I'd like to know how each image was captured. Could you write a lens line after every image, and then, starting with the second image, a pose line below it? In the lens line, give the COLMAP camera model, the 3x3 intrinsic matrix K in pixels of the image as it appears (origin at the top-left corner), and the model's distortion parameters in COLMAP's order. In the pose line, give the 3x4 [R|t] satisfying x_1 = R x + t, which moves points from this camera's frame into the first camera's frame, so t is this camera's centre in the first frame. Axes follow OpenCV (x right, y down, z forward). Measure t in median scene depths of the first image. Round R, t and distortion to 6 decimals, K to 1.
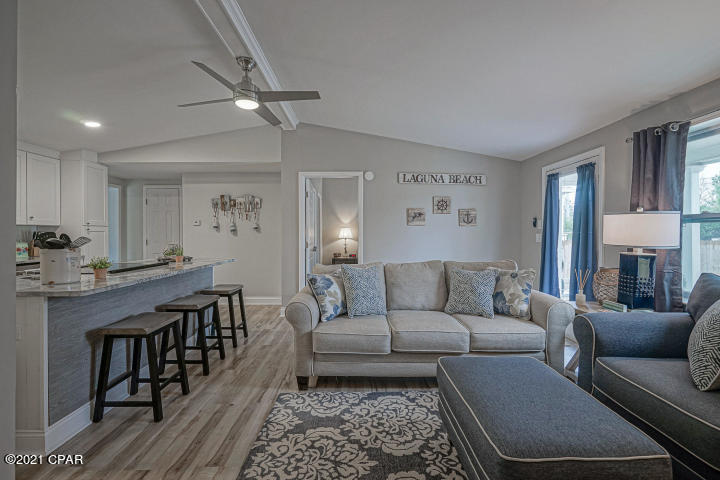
lens RADIAL K [[330.0, 0, 359.5], [0, 330.0, 236.2], [0, 0, 1]] dist [-0.000343, 0.001315]
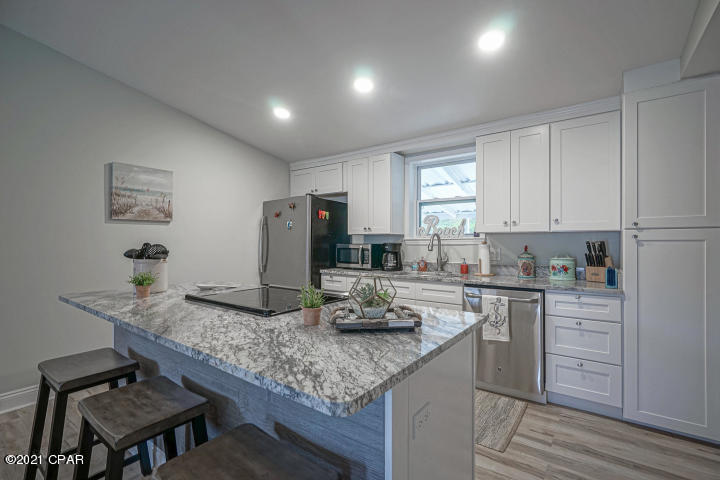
lens RADIAL K [[330.0, 0, 362.1], [0, 330.0, 241.0], [0, 0, 1]] dist [-0.000343, 0.001315]
pose [[-0.591130, 0.000913, -0.806575, -0.337632], [-0.006038, 0.999966, 0.005557, -0.024857], [0.806553, 0.008155, -0.591105, 1.553098]]
